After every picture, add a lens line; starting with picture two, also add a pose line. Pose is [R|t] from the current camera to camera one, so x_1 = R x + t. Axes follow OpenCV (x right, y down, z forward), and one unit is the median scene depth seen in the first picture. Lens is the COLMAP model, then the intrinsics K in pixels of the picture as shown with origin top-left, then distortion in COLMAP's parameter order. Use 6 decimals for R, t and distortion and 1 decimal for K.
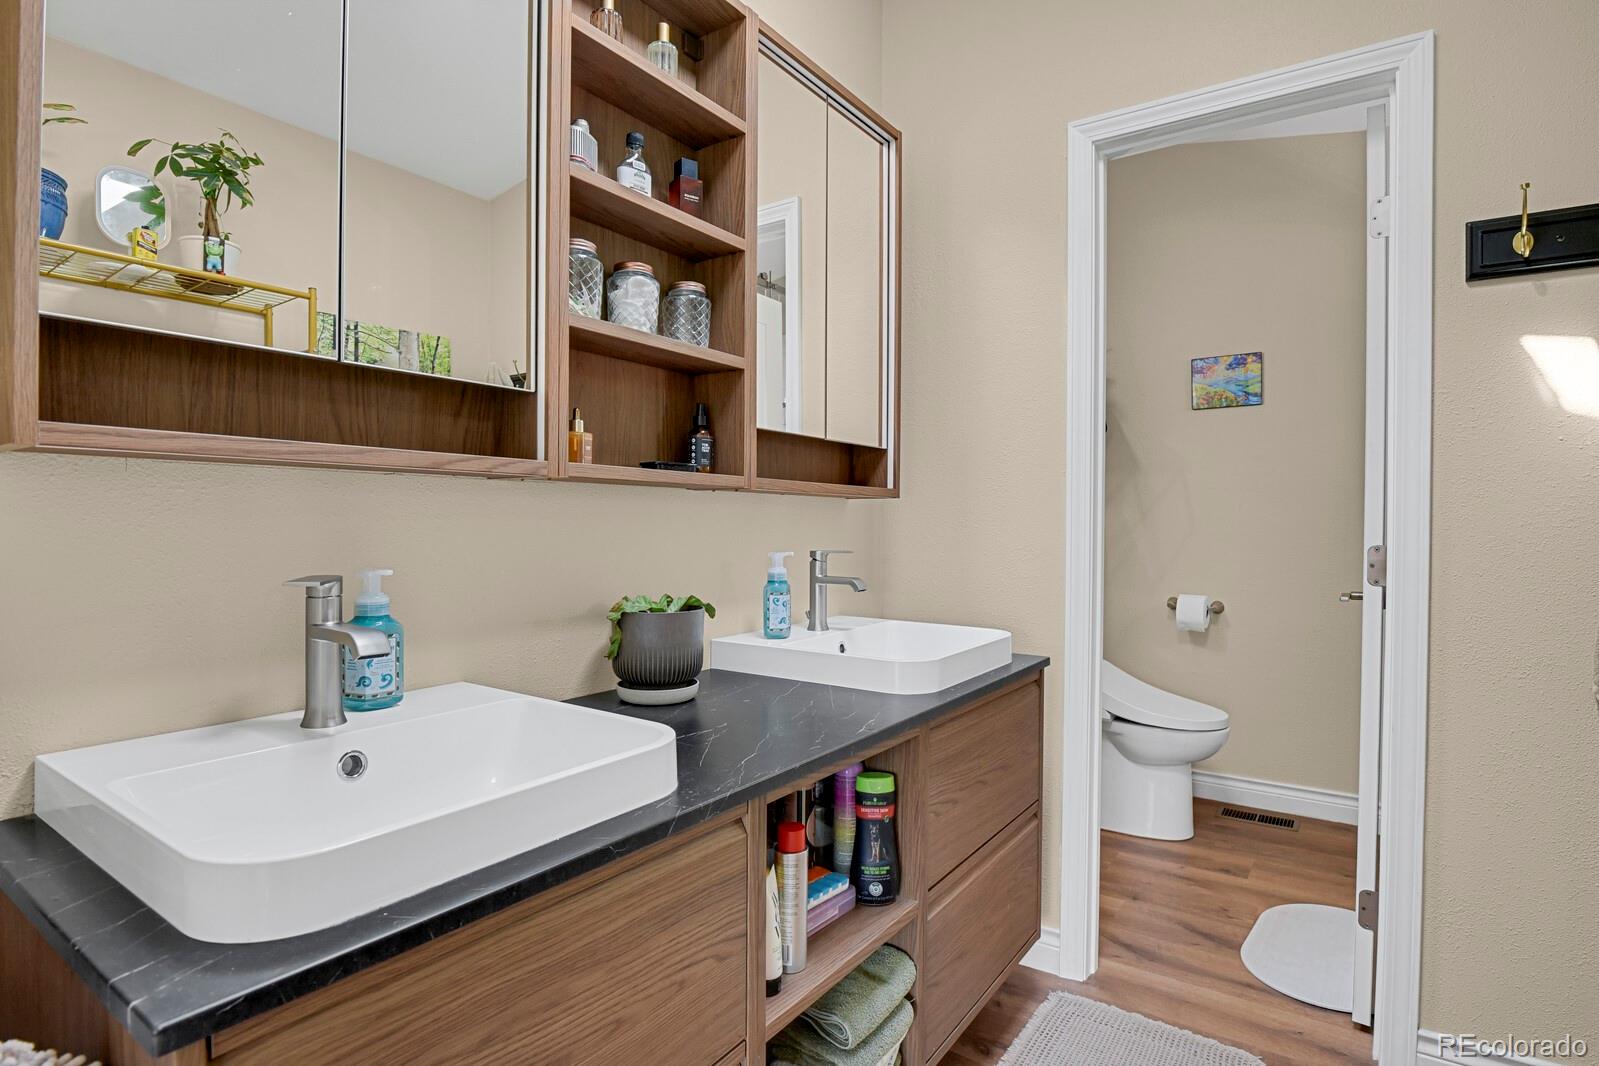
lens RADIAL K [[826.6, 0, 804.1], [0, 826.6, 528.4], [0, 0, 1]] dist [-0.004203, -0.000361]
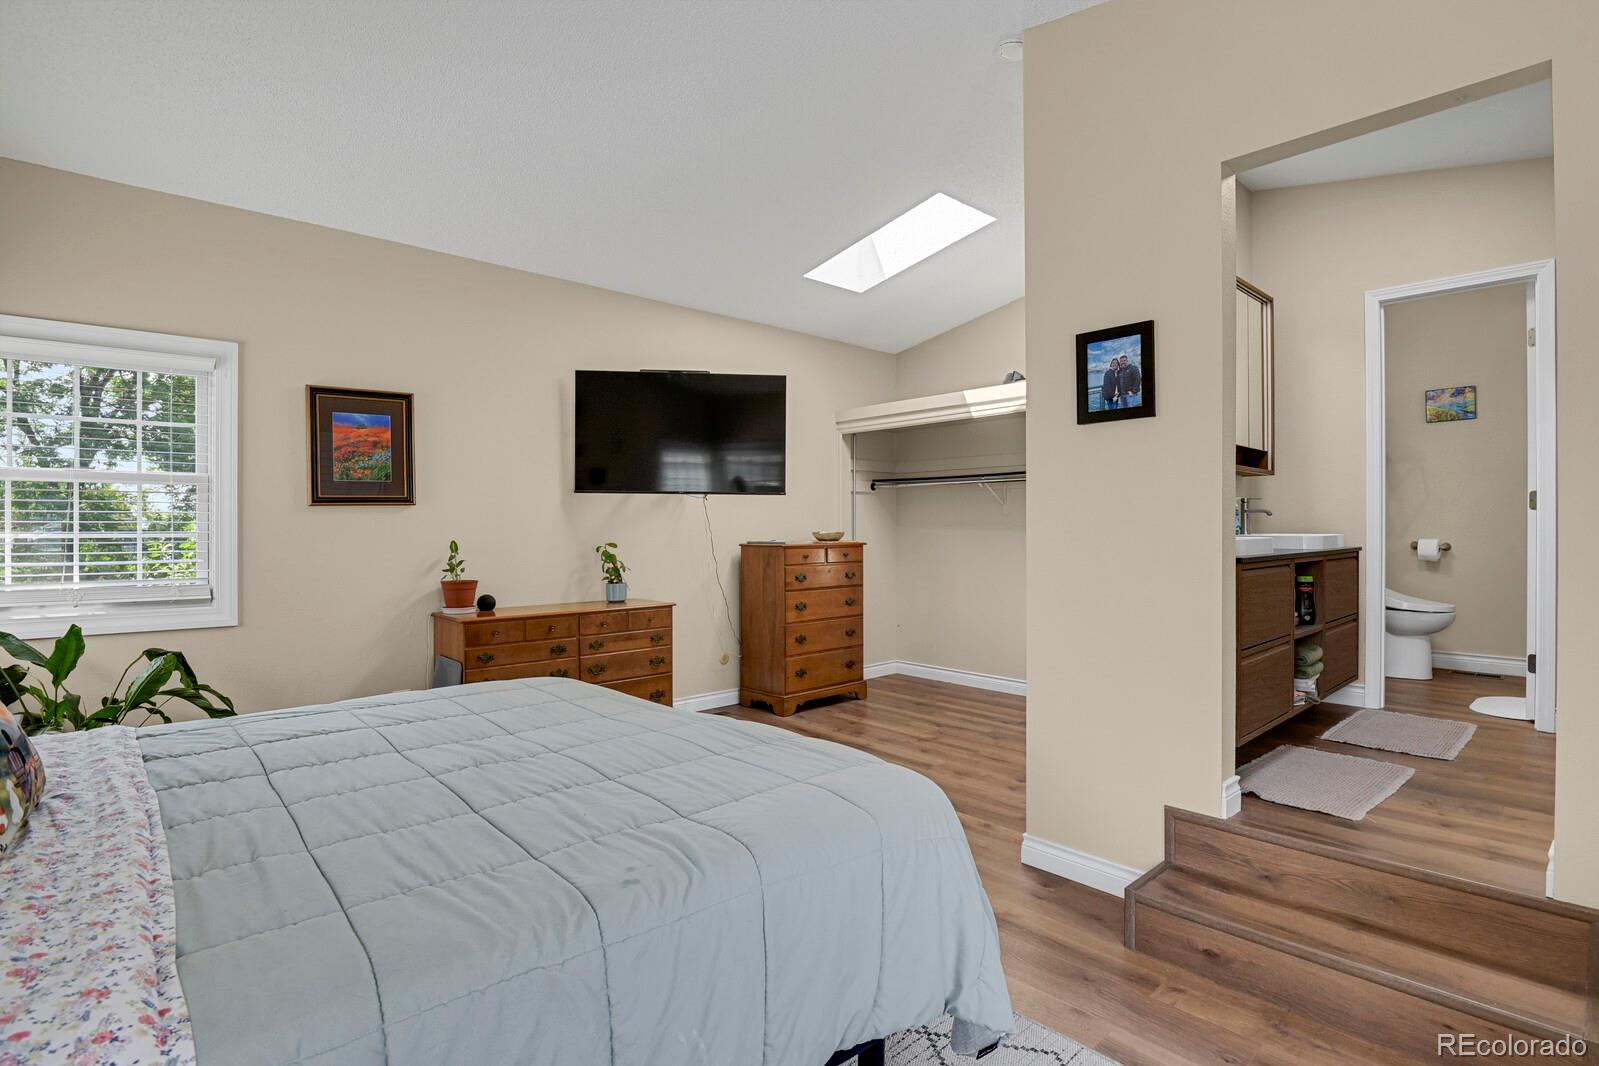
lens RADIAL K [[785.2, 0, 794.1], [0, 785.2, 531.2], [0, 0, 1]] dist [-0.024408, -0.001907]
pose [[0.973975, -0.006949, -0.226548, -0.393840], [0.005467, 0.999959, -0.007167, 0.071044], [0.226589, 0.005742, 0.973974, -0.744554]]
